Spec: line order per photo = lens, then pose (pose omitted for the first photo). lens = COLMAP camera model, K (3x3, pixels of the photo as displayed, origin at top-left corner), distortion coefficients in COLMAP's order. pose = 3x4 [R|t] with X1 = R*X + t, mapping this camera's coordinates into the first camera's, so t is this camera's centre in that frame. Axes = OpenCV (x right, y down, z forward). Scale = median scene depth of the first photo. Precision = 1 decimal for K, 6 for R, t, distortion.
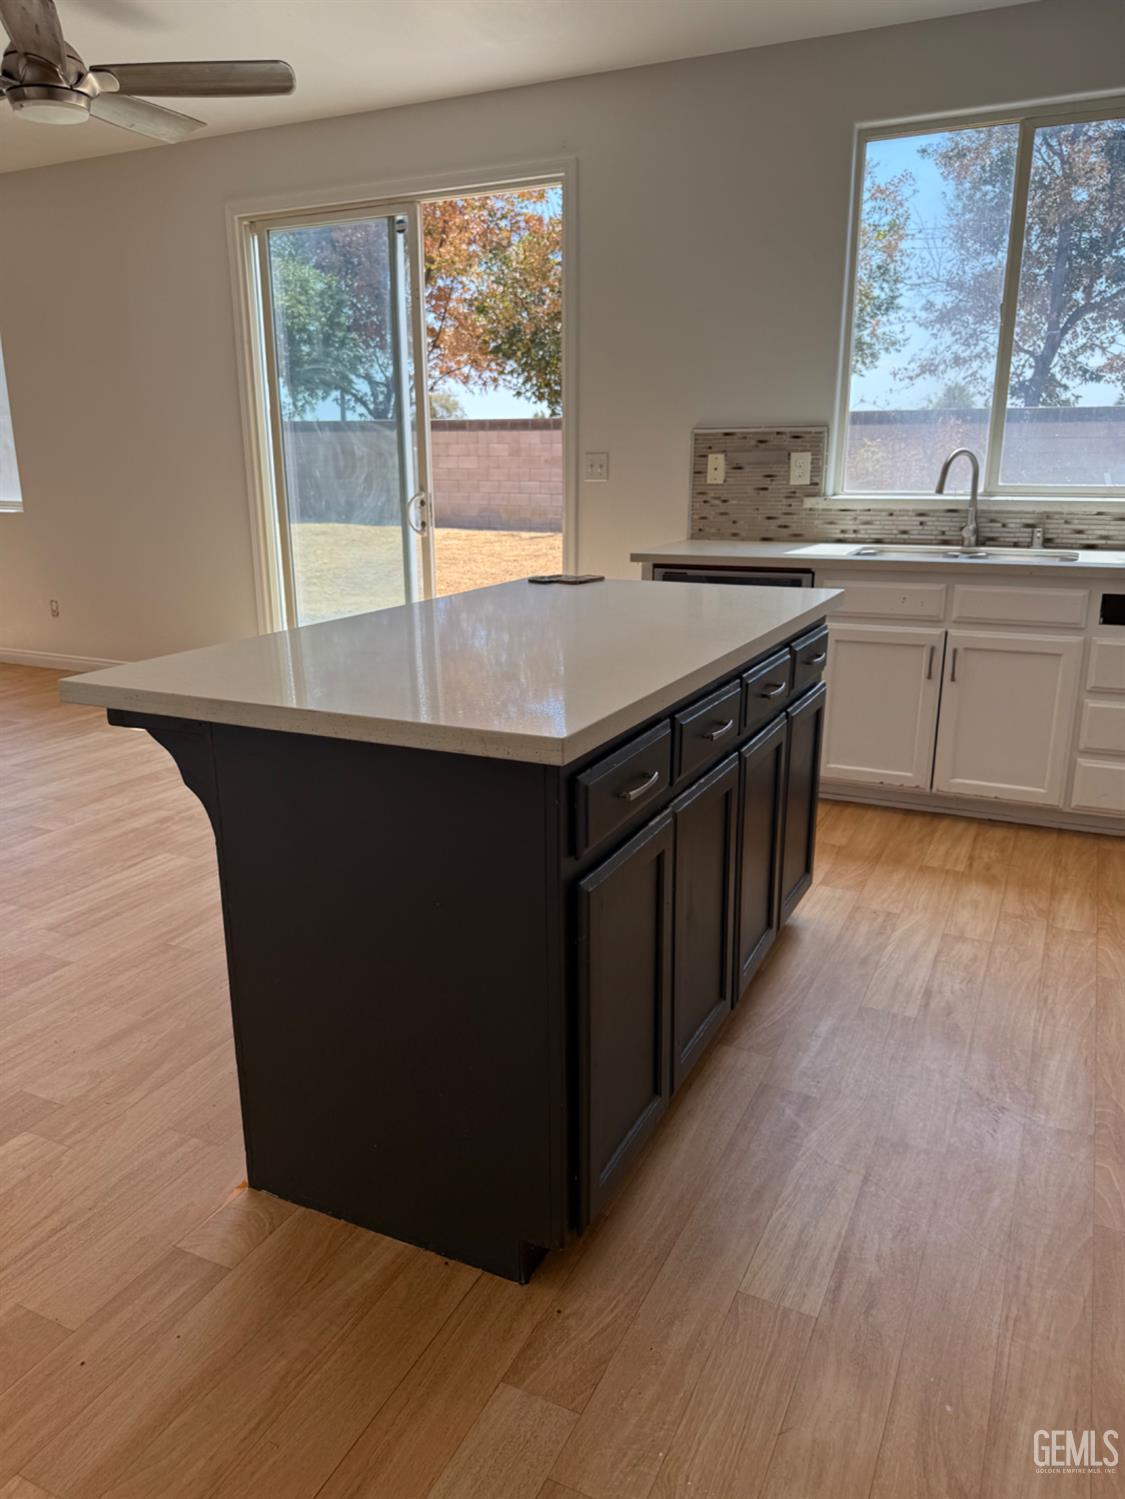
lens RADIAL K [[1064.9, 0, 562.5], [0, 1064.9, 749.5], [0, 0, 1]] dist [0.037637, -0.057649]
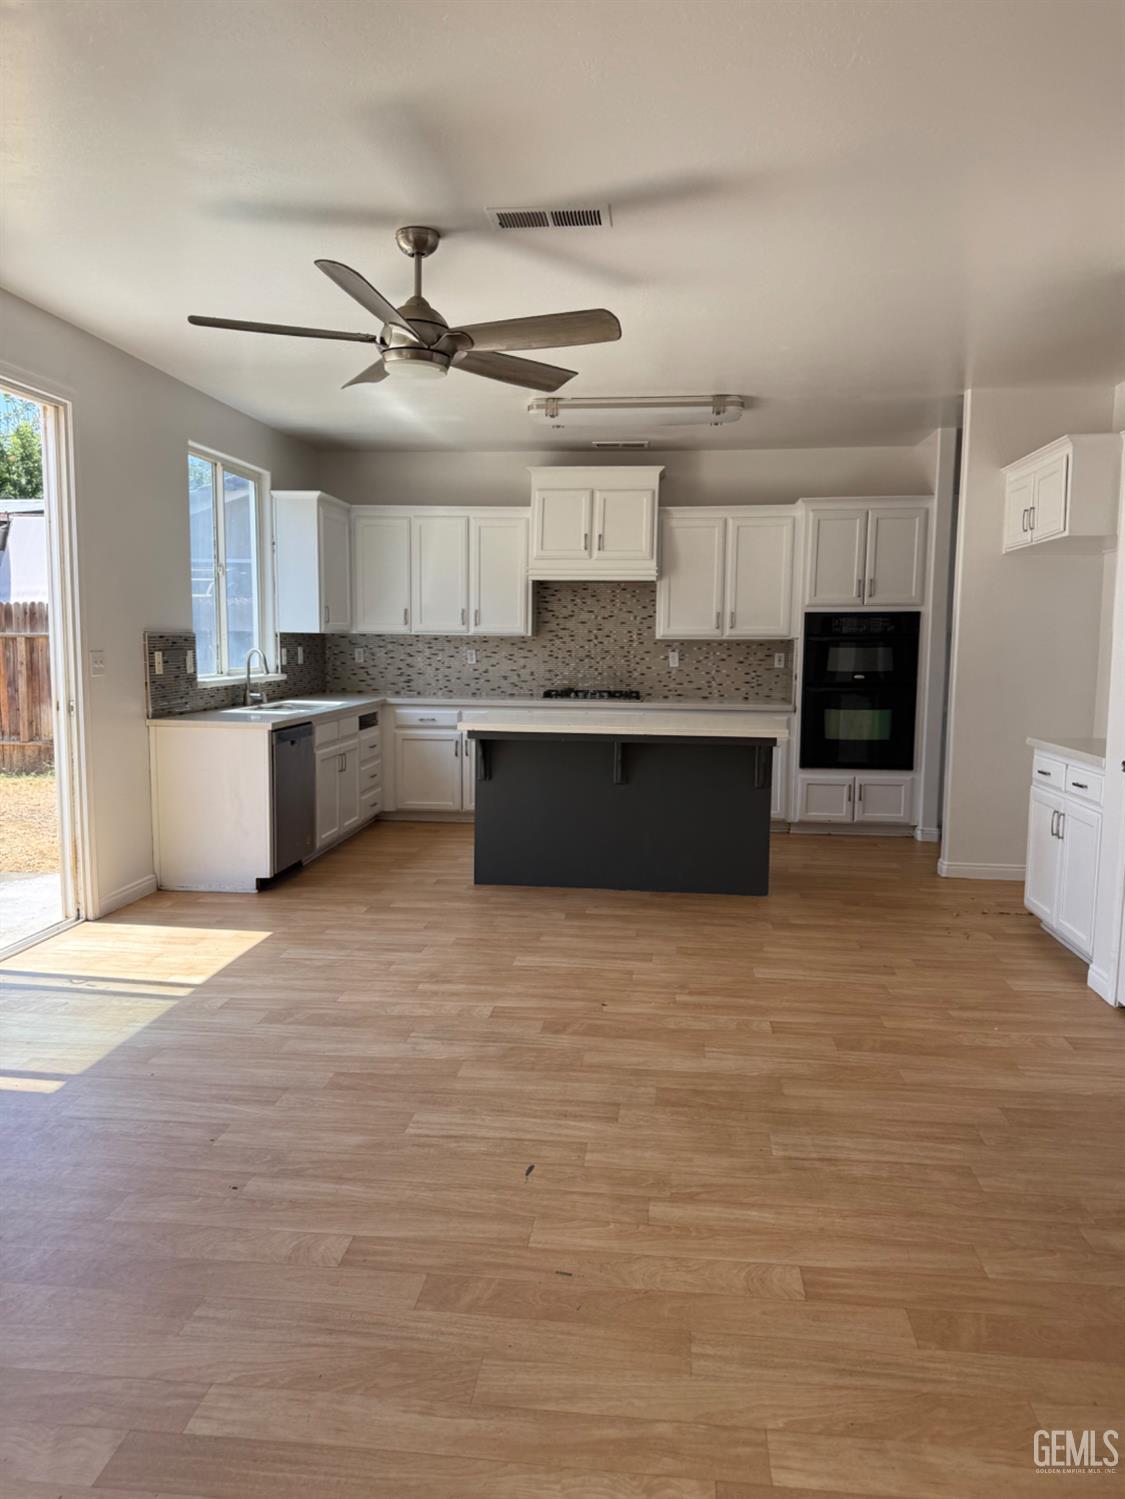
lens RADIAL K [[1052.6, 0, 562.5], [0, 1052.6, 749.5], [0, 0, 1]] dist [0.147529, -0.246058]
pose [[-0.332533, -0.102572, 0.937497, -1.374627], [0.237153, 0.953031, 0.188391, -0.331528], [-0.912787, 0.284976, -0.292589, 1.099377]]
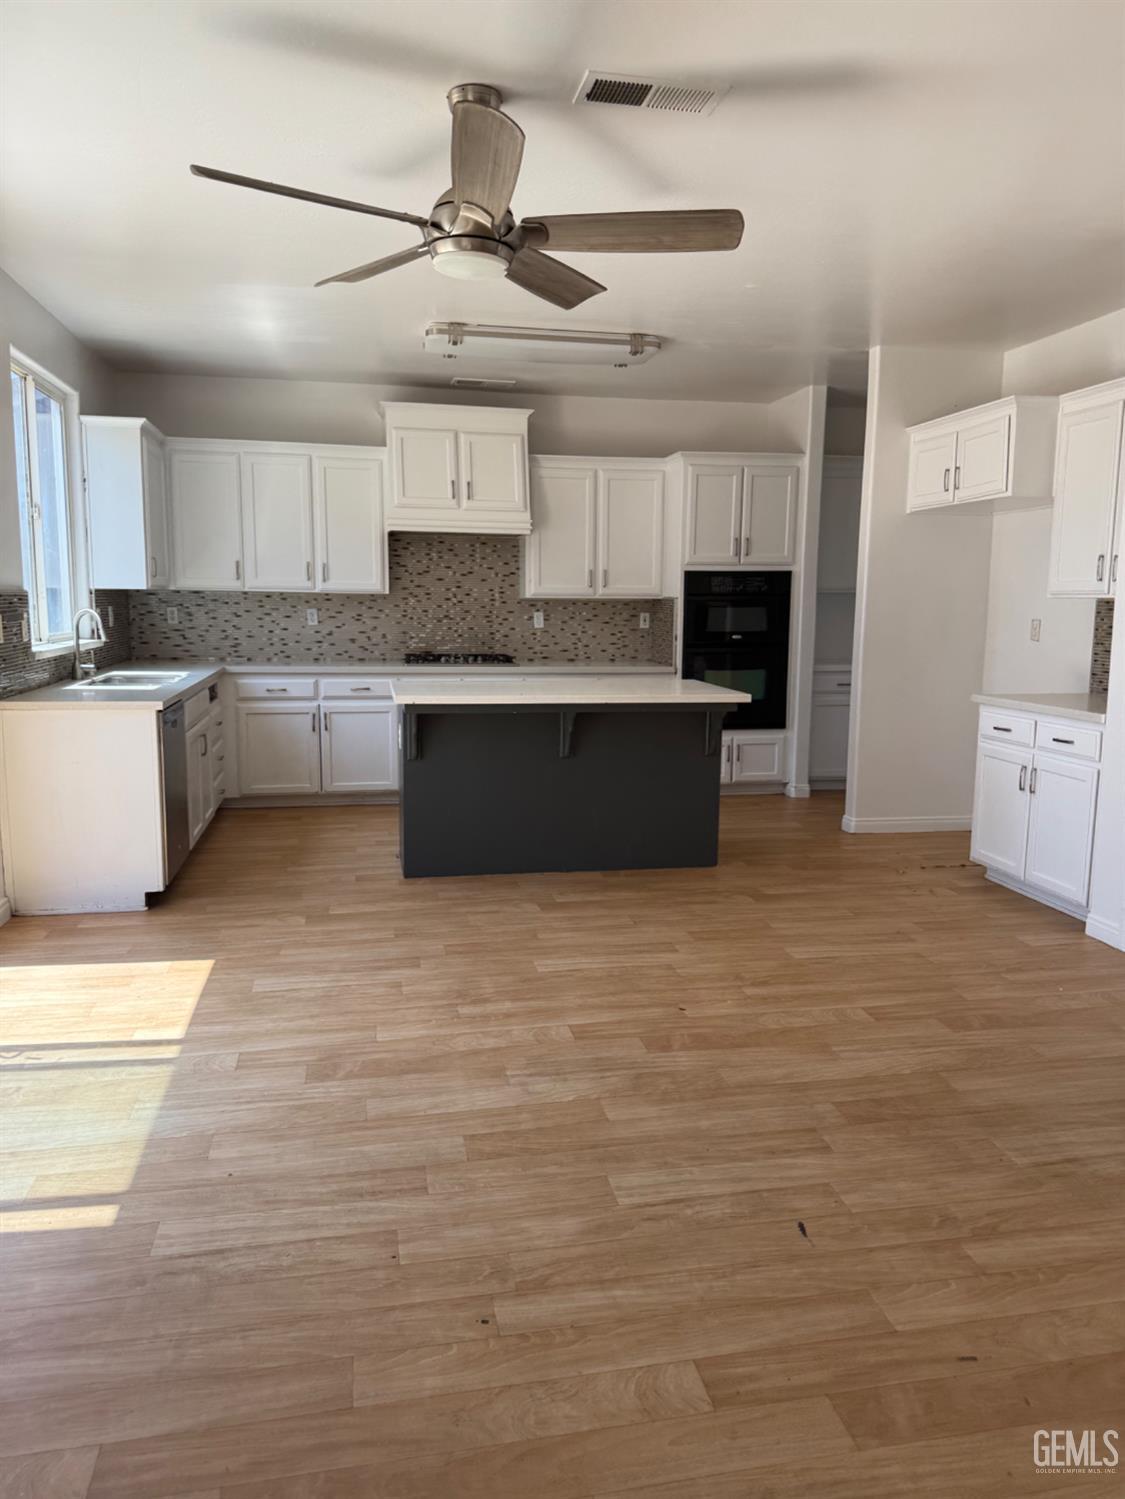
lens RADIAL K [[1052.6, 0, 562.5], [0, 1052.6, 749.5], [0, 0, 1]] dist [0.147529, -0.246058]
pose [[-0.596310, -0.118432, 0.793970, -1.099230], [0.200944, 0.935547, 0.290470, -0.389627], [-0.777197, 0.332754, -0.534078, 1.323941]]
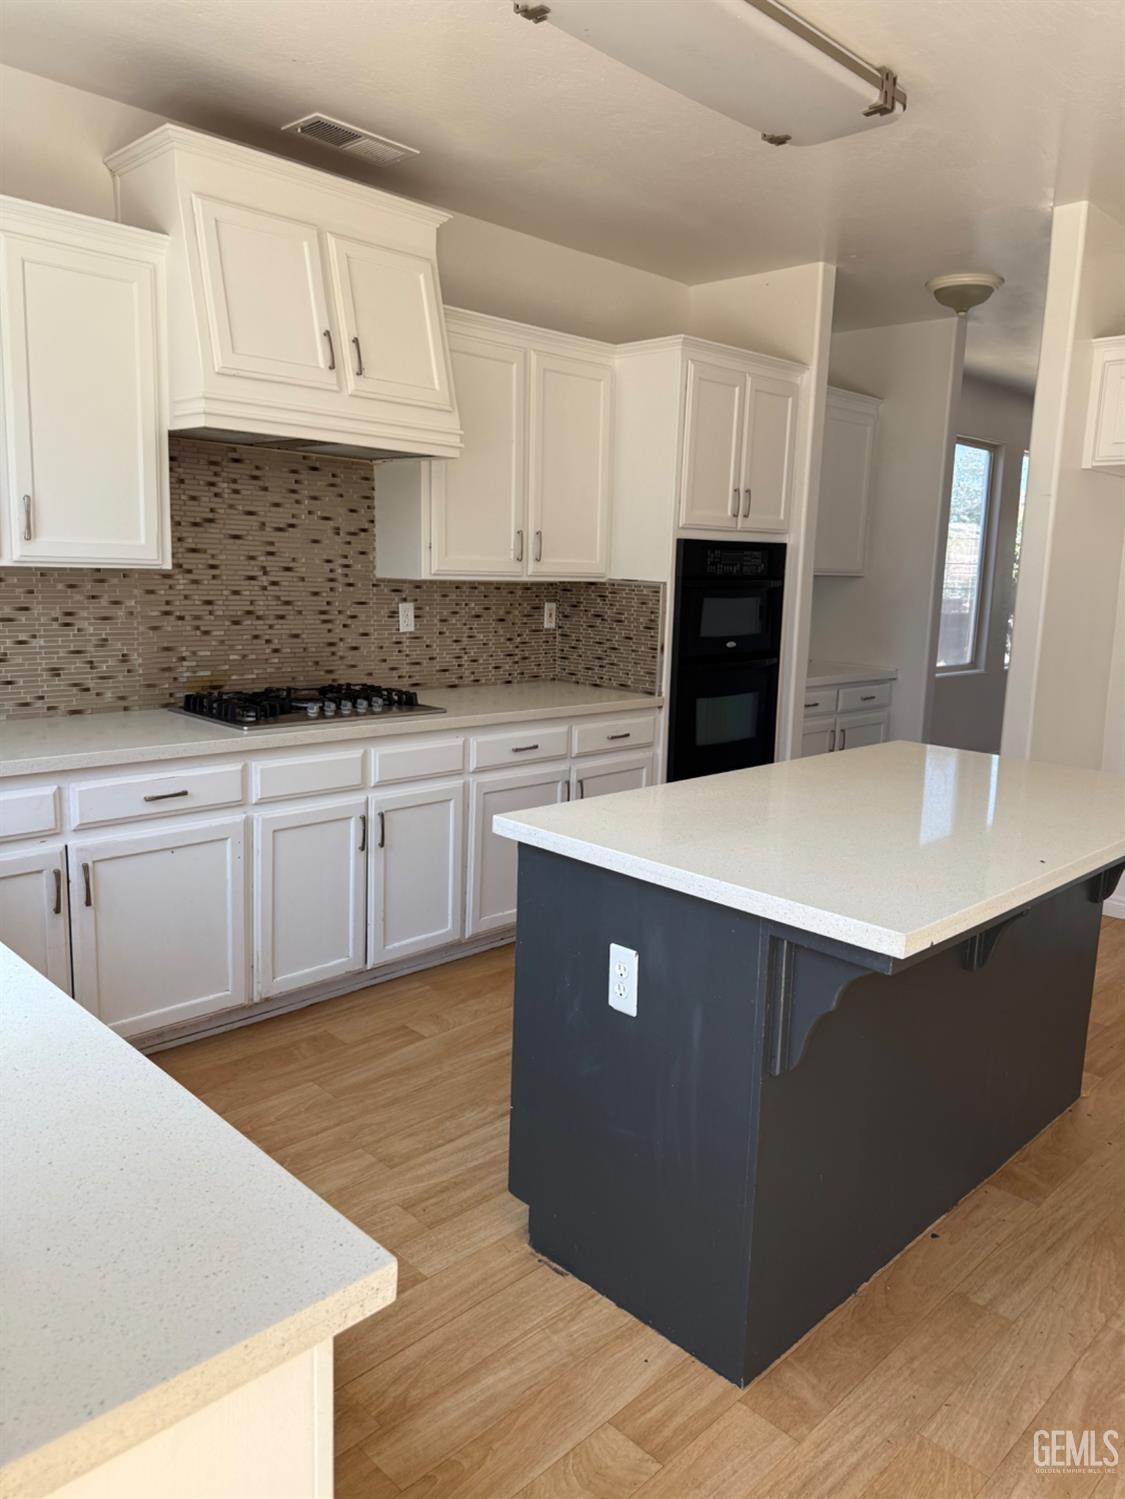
lens RADIAL K [[1064.9, 0, 562.5], [0, 1064.9, 749.5], [0, 0, 1]] dist [0.037637, -0.057649]
pose [[-0.939887, -0.090494, 0.329278, -0.041351], [0.055966, 0.910392, 0.409945, -0.366663], [-0.336869, 0.403730, -0.850600, 1.155621]]
